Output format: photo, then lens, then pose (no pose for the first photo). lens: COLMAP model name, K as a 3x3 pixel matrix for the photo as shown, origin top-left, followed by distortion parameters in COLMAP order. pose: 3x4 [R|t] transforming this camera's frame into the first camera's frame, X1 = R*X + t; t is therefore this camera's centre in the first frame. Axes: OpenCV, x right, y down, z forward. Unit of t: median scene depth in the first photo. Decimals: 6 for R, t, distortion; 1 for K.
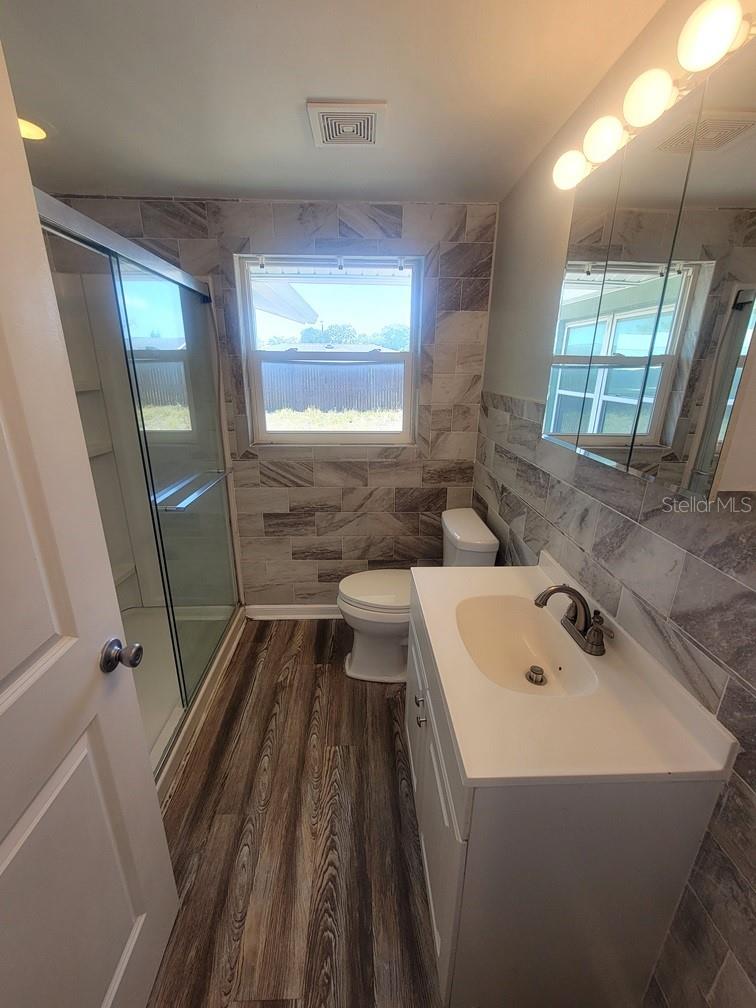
lens RADIAL K [[411.6, 0, 375.8], [0, 411.6, 501.5], [0, 0, 1]] dist [0.003391, -0.001474]
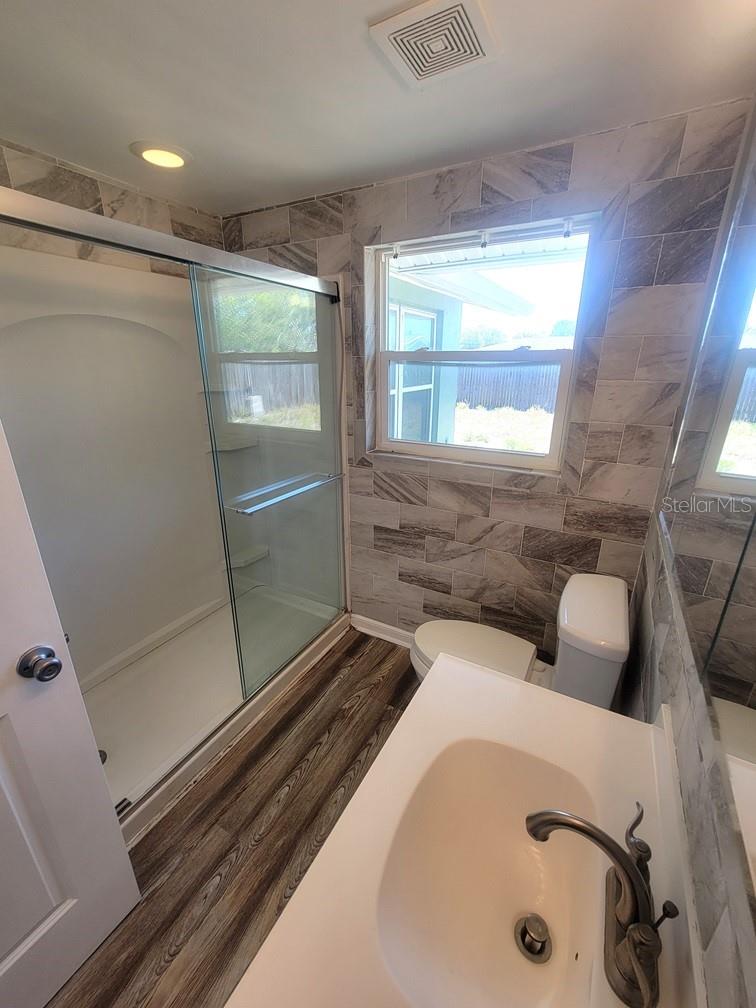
lens RADIAL K [[411.6, 0, 377.7], [0, 411.6, 503.0], [0, 0, 1]] dist [0.003391, -0.001474]
pose [[0.850765, 0.168029, -0.497961, 0.216537], [-0.160246, 0.985330, 0.058704, -0.087089], [0.500520, 0.029853, 0.865210, 0.216117]]
